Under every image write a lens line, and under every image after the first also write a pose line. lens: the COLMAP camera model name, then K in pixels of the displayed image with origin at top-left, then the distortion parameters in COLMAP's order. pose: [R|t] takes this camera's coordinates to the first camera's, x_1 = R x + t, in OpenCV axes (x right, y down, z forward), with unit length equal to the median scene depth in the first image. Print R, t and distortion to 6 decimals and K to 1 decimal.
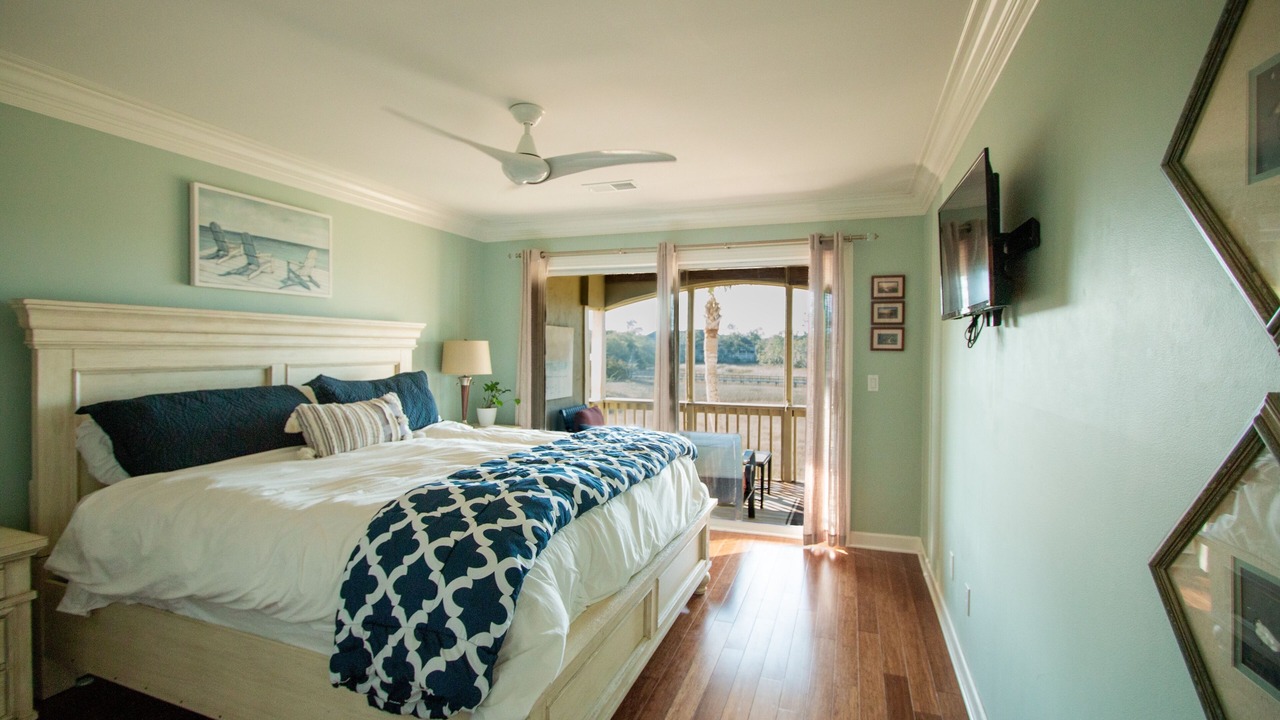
lens RADIAL K [[587.1, 0, 639.0], [0, 587.1, 354.9], [0, 0, 1]] dist [-0.002564, 0.000010]
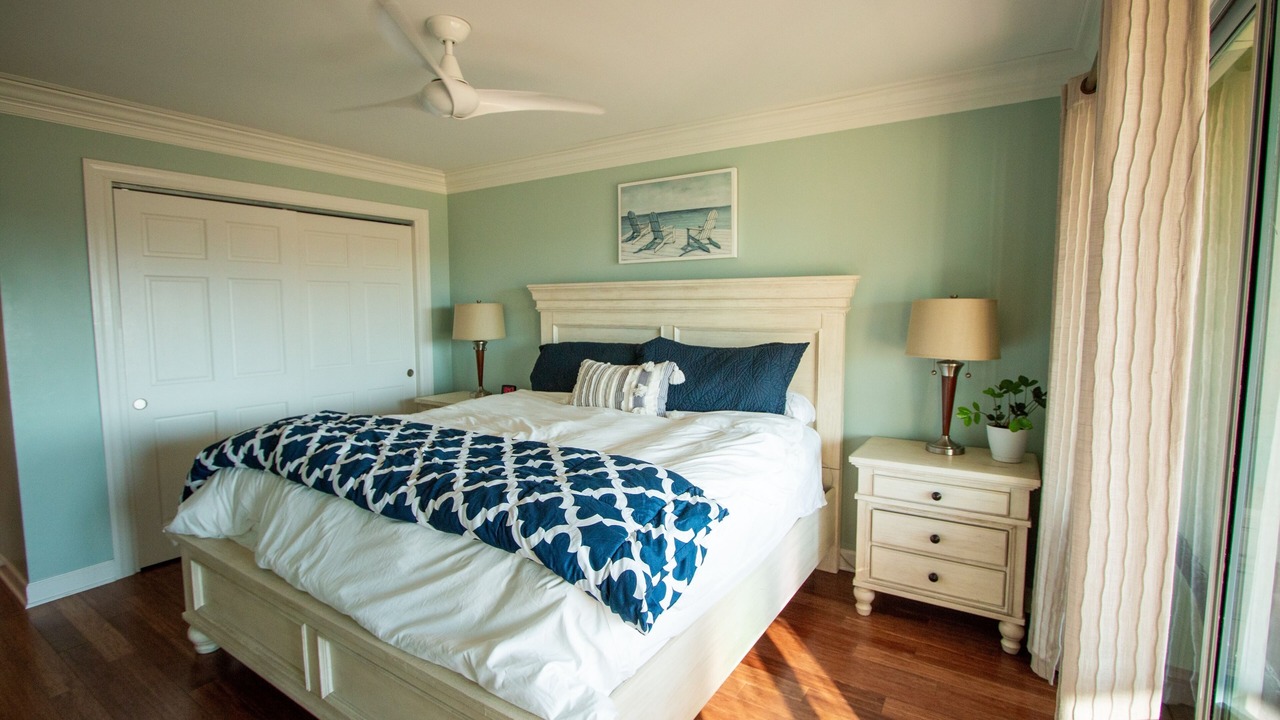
lens RADIAL K [[587.1, 0, 639.3], [0, 587.1, 362.1], [0, 0, 1]] dist [-0.002564, 0.000010]
pose [[-0.212582, 0.073774, -0.974354, 0.495259], [-0.015235, 0.996774, 0.078795, -0.002207], [0.977024, 0.031594, -0.210772, 1.218084]]
